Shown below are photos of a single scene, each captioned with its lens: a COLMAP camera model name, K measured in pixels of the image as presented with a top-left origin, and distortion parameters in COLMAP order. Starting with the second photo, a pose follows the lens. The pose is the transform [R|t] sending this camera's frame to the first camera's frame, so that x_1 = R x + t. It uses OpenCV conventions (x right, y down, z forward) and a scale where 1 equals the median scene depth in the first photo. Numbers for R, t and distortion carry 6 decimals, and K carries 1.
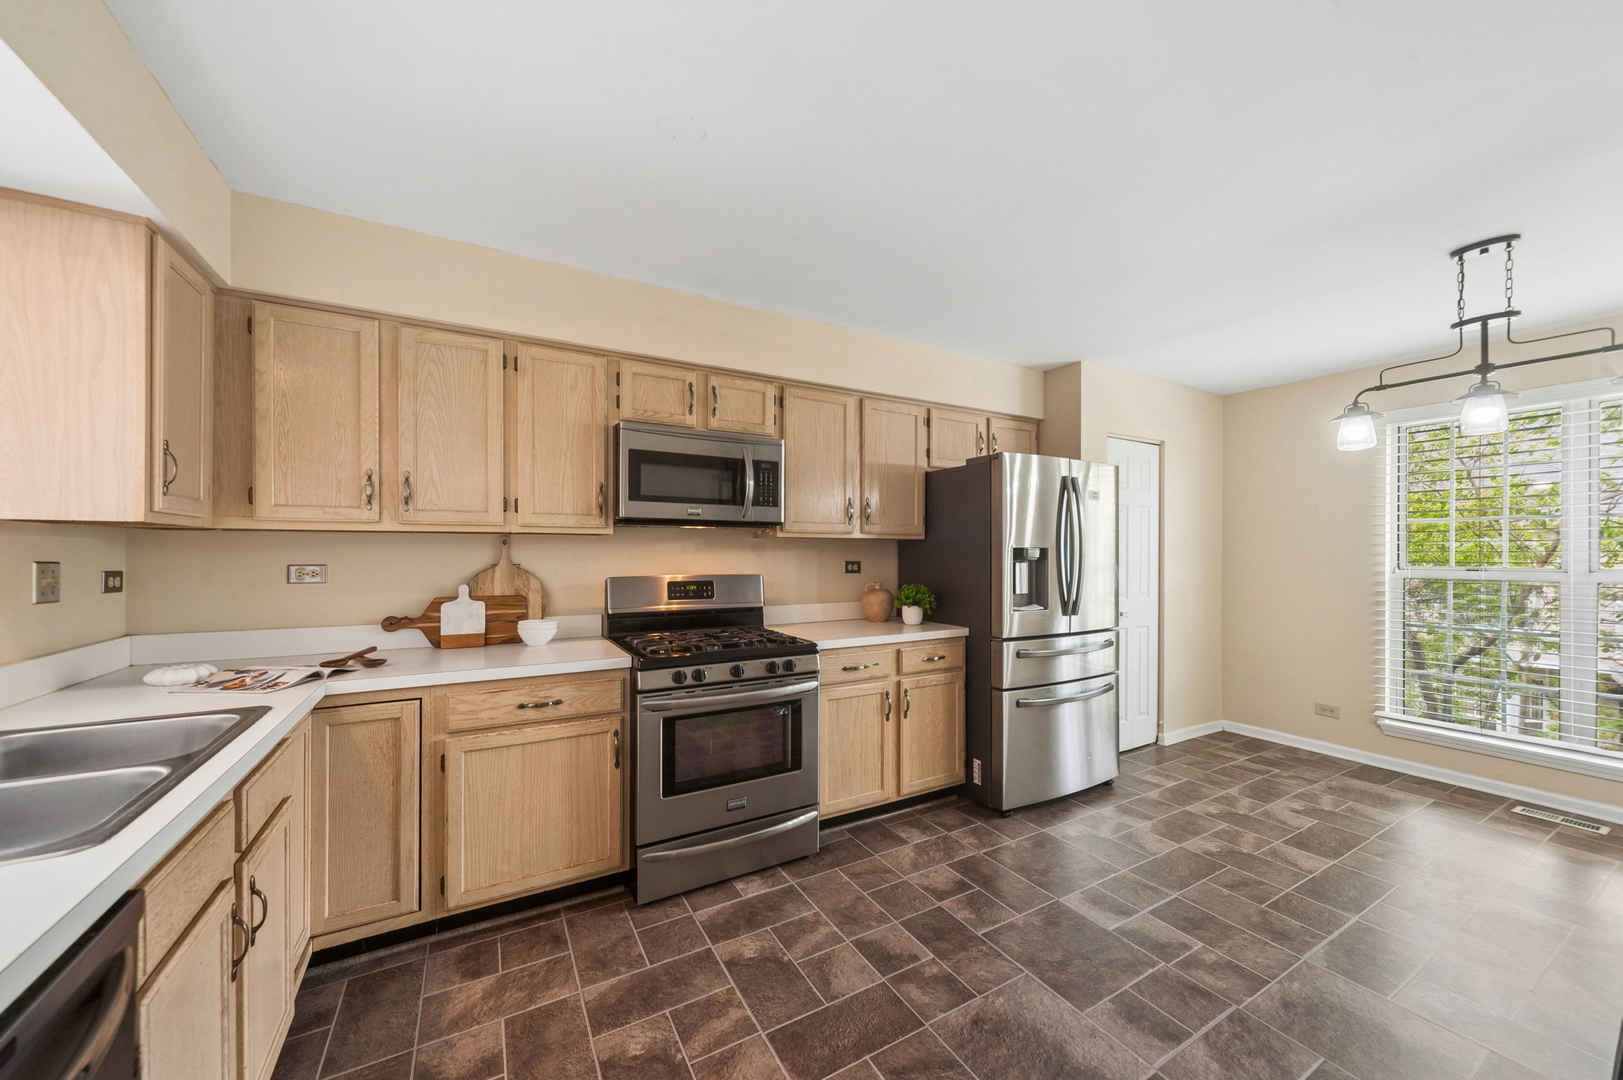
lens RADIAL K [[581.8, 0, 806.0], [0, 581.8, 554.8], [0, 0, 1]] dist [0.000073, -0.000076]
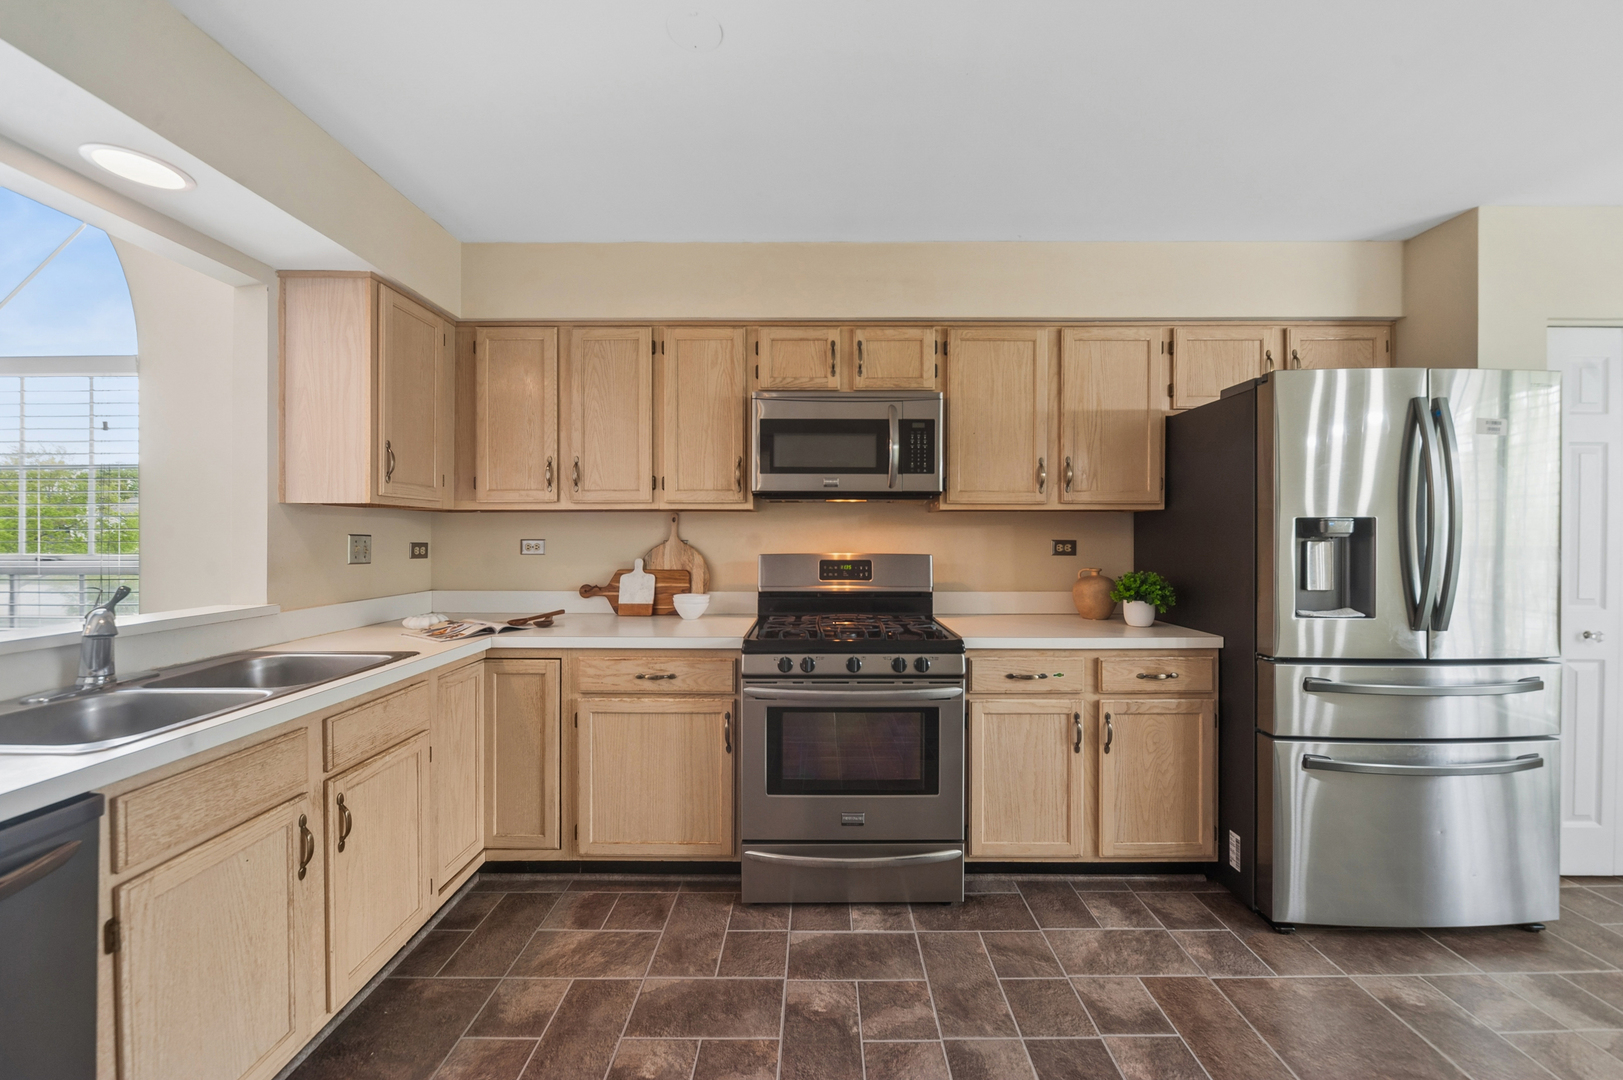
lens RADIAL K [[576.0, 0, 811.5], [0, 576.0, 540.0], [0, 0, 1]] dist [-0.003329, -0.000247]
pose [[0.873860, 0.002901, -0.486169, 0.222011], [-0.001905, 0.999995, 0.002541, 0.013066], [0.486174, -0.001294, 0.873861, 0.210668]]
